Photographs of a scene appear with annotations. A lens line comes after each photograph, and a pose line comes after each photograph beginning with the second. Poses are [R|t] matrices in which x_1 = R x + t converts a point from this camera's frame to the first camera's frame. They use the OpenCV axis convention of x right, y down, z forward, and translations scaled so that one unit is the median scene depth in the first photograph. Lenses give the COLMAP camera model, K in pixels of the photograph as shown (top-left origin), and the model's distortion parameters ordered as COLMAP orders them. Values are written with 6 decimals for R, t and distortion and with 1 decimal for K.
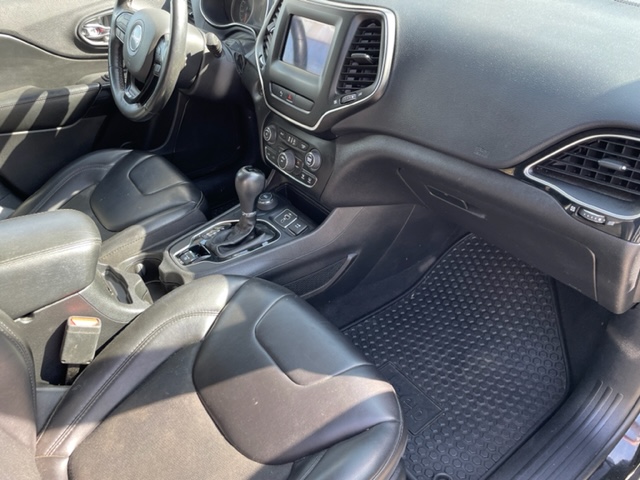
lens RADIAL K [[489.3, 0, 331.3], [0, 489.3, 234.0], [0, 0, 1]] dist [0.073517, -0.099596]
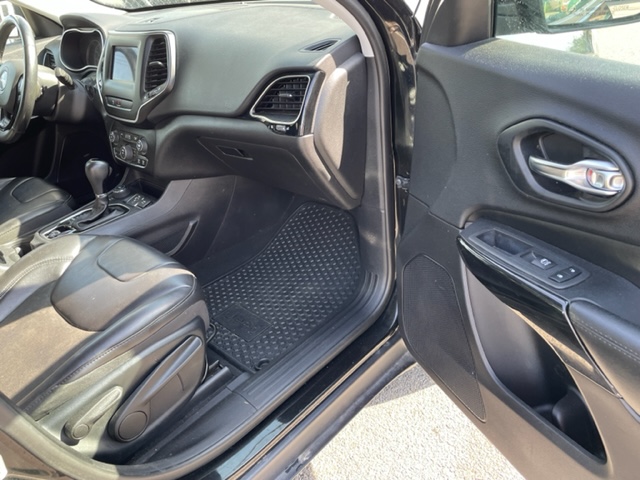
lens RADIAL K [[489.3, 0, 321.8], [0, 489.3, 233.8], [0, 0, 1]] dist [0.073517, -0.099596]
pose [[0.984968, -0.139686, 0.101618, 0.270765], [0.151322, 0.981464, -0.117604, 0.312694], [-0.083307, 0.131213, 0.987848, -0.340644]]
